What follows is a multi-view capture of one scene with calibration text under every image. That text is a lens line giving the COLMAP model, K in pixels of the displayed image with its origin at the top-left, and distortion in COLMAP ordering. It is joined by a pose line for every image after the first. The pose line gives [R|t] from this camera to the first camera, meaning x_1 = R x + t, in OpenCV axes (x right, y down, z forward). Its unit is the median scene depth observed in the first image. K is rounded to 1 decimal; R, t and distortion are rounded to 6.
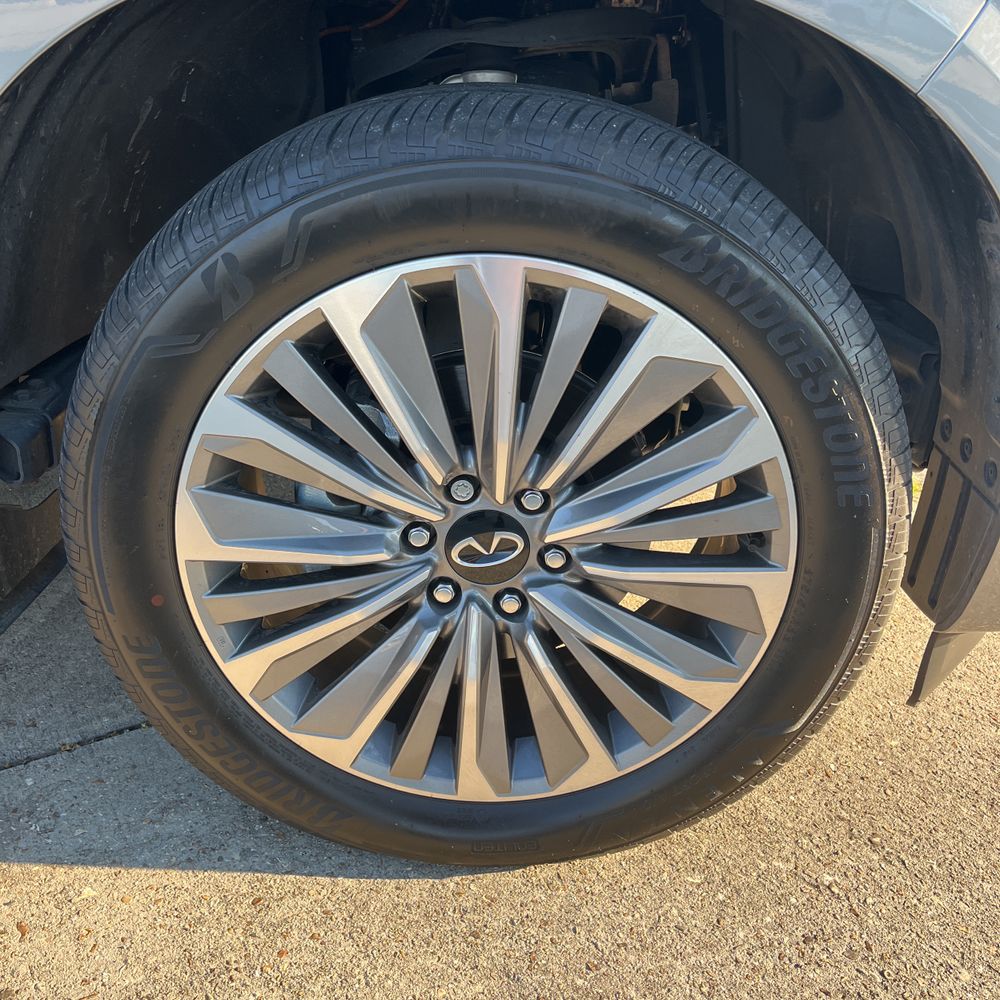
lens RADIAL K [[1008.6, 0, 500.0], [0, 1008.6, 498.7], [0, 0, 1]] dist [0.017092, 0.000000]
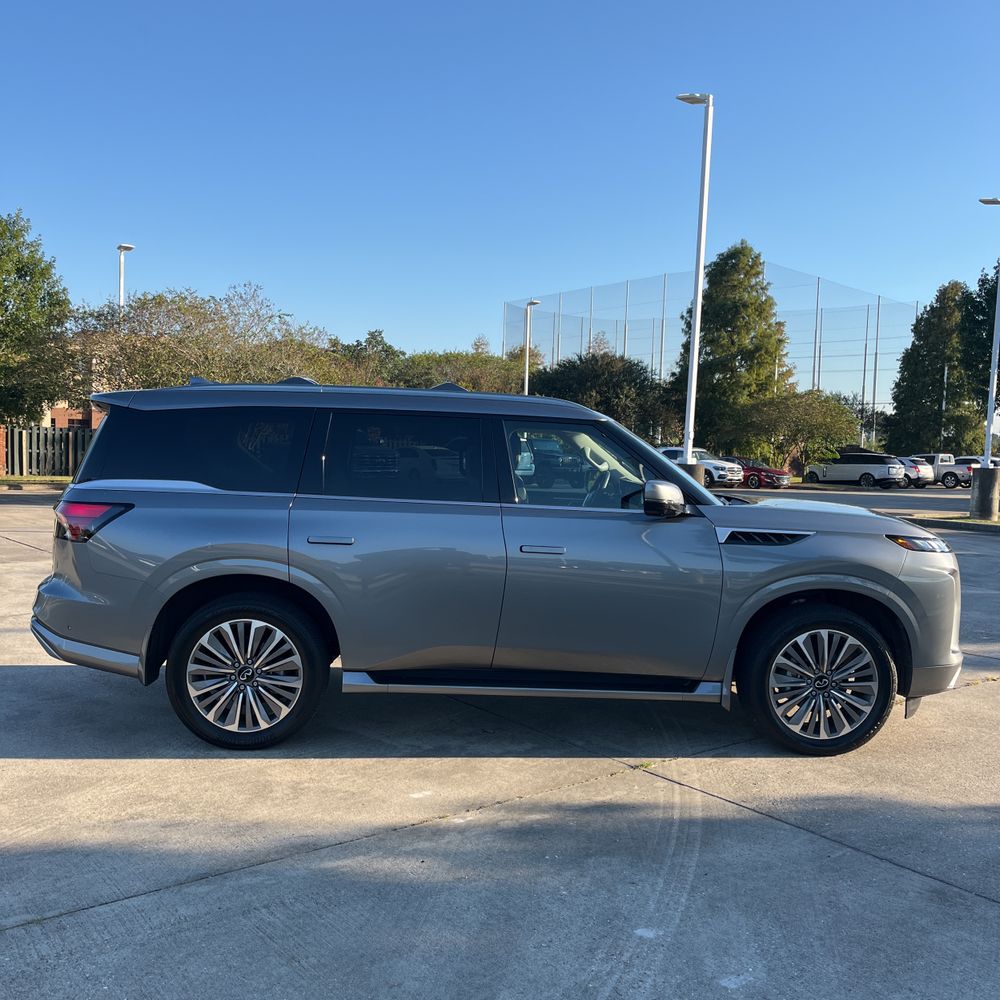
lens RADIAL K [[1008.6, 0, 482.7], [0, 1008.6, 501.5], [0, 0, 1]] dist [0.017092, 0.000000]
pose [[0.996536, -0.060257, 0.057309, -2.078952], [0.077943, 0.917013, -0.391168, 1.138246], [-0.028983, 0.394280, 0.918533, -4.318302]]
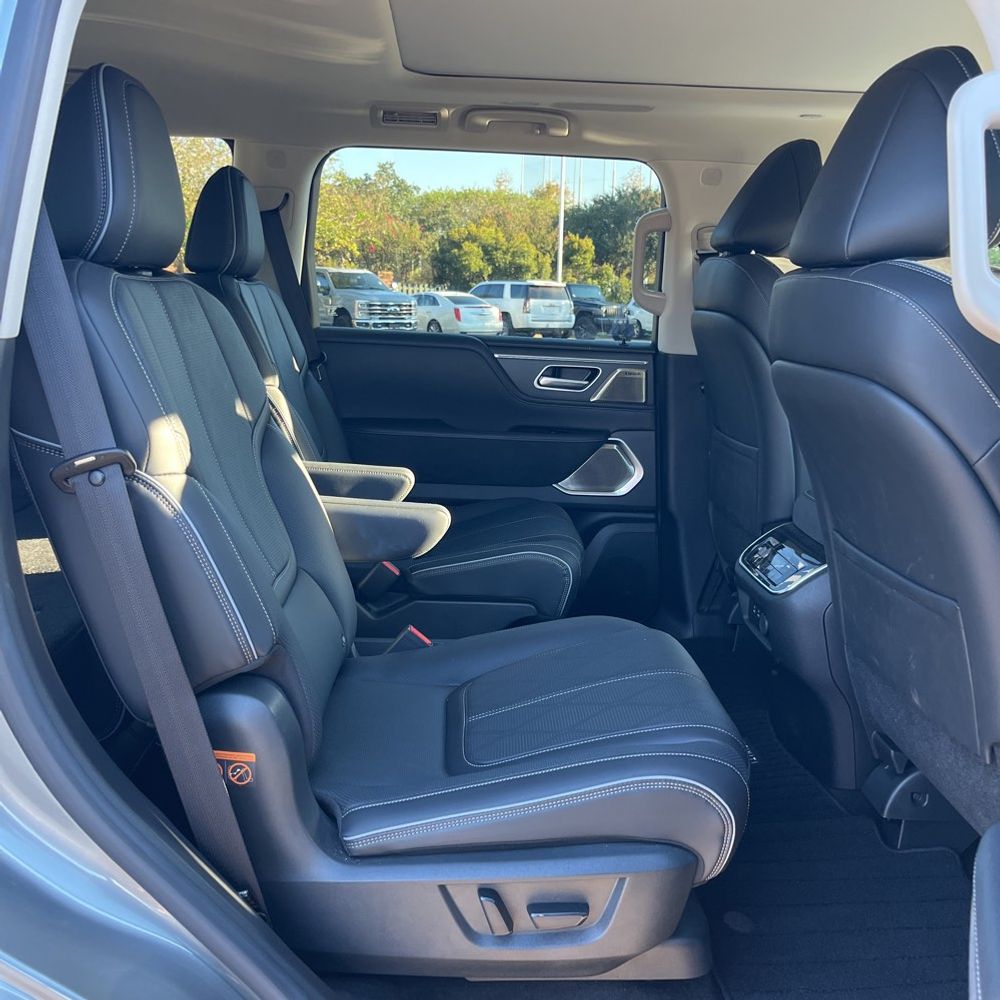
lens RADIAL K [[1008.6, 0, 499.0], [0, 1008.6, 497.8], [0, 0, 1]] dist [0.017092, 0.000000]
pose [[0.996550, -0.066323, 0.049900, -2.273229], [0.077032, 0.962920, -0.258554, -0.825557], [-0.030902, 0.261506, 0.964707, -0.035076]]
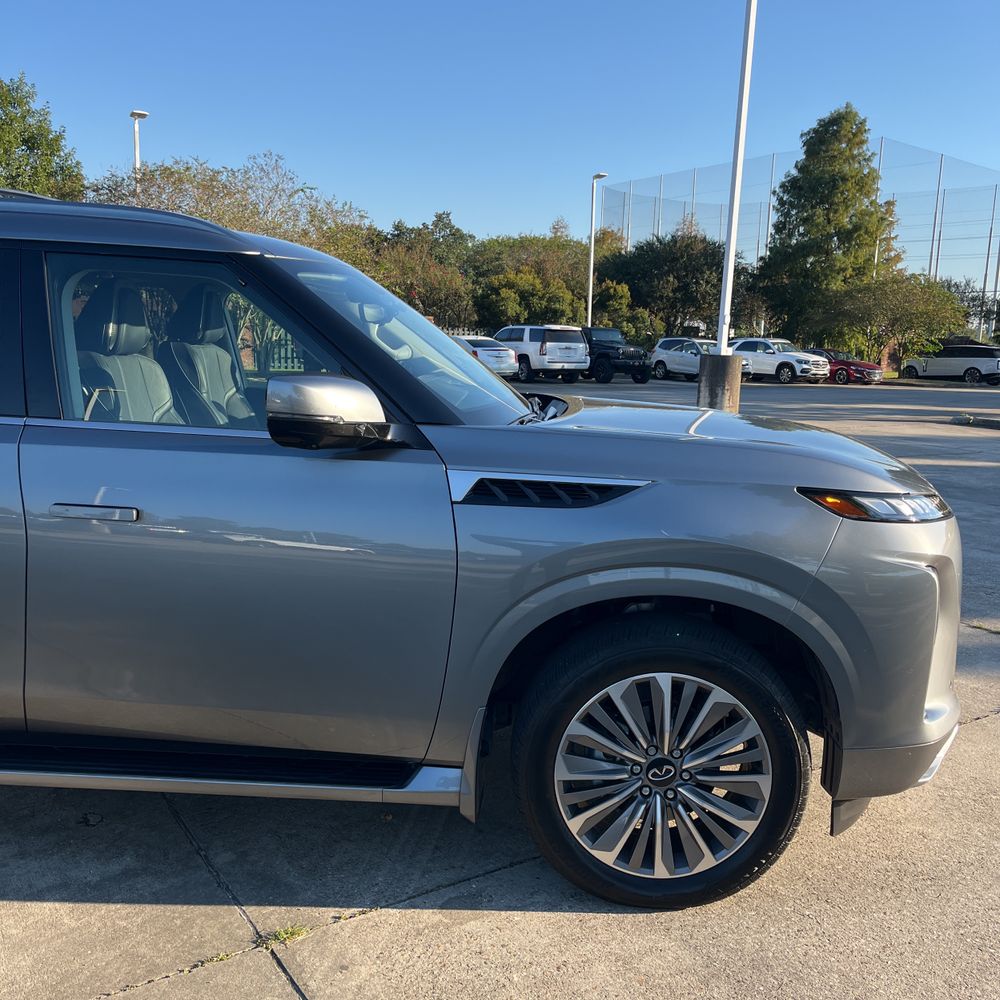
lens RADIAL K [[1008.6, 0, 502.4], [0, 1008.6, 505.2], [0, 0, 1]] dist [0.017092, 0.000000]
pose [[0.998249, -0.052401, -0.027445, -0.335921], [0.042028, 0.954786, -0.294309, 0.147646], [0.041627, 0.292640, 0.955316, -1.902379]]
